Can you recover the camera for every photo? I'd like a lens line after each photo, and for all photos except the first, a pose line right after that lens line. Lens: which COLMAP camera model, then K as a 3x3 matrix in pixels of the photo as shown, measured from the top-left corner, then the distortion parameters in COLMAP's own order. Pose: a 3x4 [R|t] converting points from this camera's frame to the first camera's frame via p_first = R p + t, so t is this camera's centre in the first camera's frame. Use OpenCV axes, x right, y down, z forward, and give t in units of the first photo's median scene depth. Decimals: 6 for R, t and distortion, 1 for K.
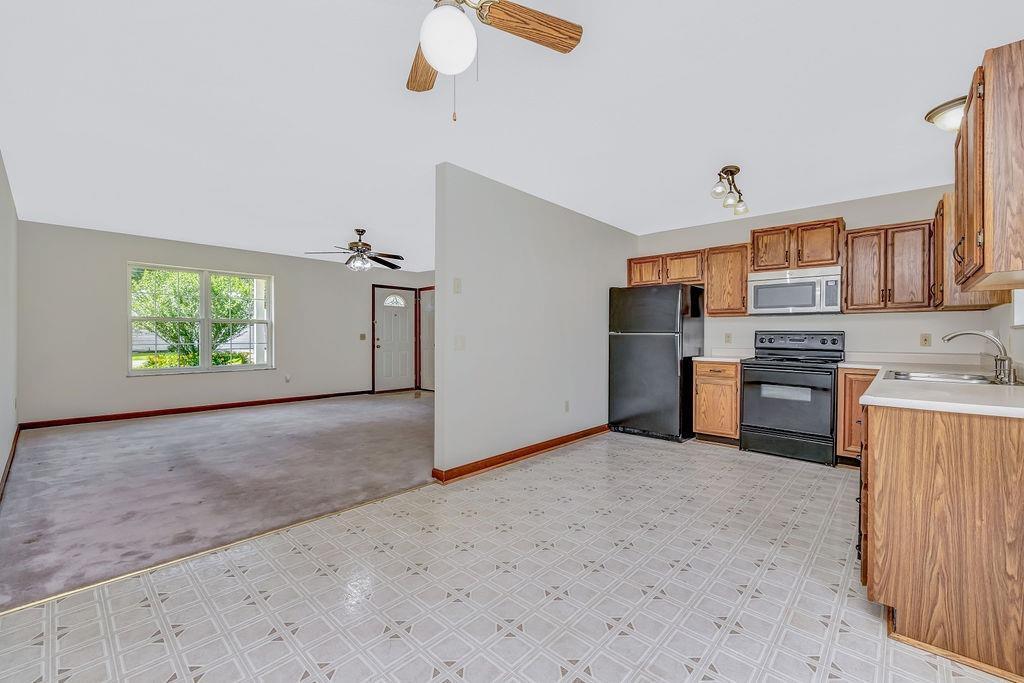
lens RADIAL K [[429.3, 0, 507.4], [0, 429.3, 338.4], [0, 0, 1]] dist [0.002850, 0.000124]
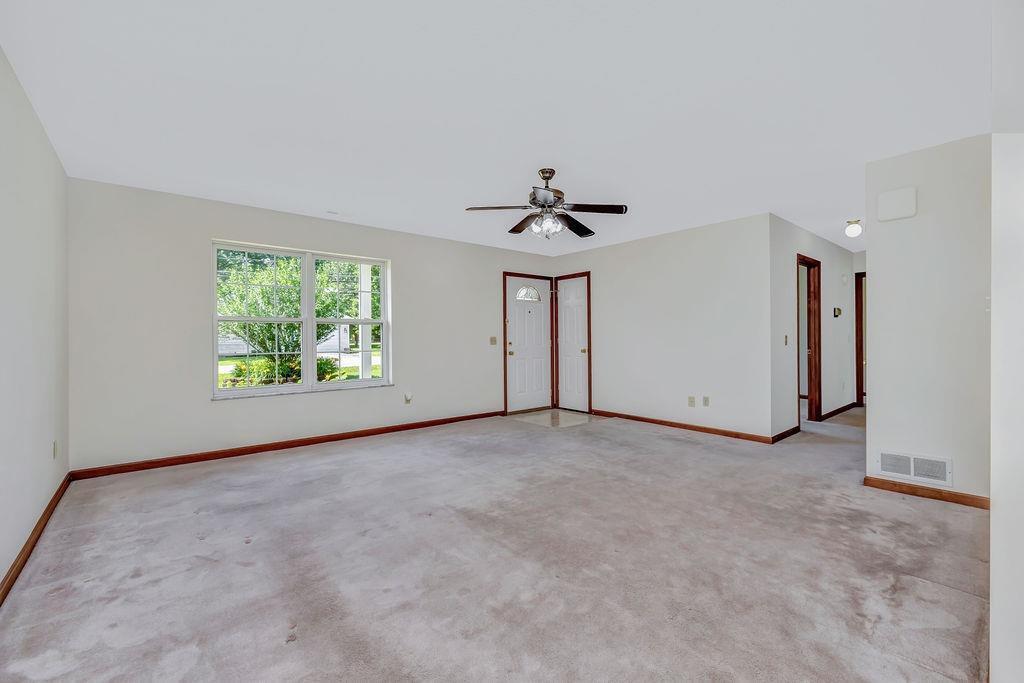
lens RADIAL K [[429.3, 0, 507.4], [0, 429.3, 338.4], [0, 0, 1]] dist [0.002850, 0.000124]
pose [[0.991768, -0.008346, -0.127774, -0.199480], [0.007851, 0.999960, -0.004375, -0.003969], [0.127805, 0.003336, 0.991794, 0.232010]]
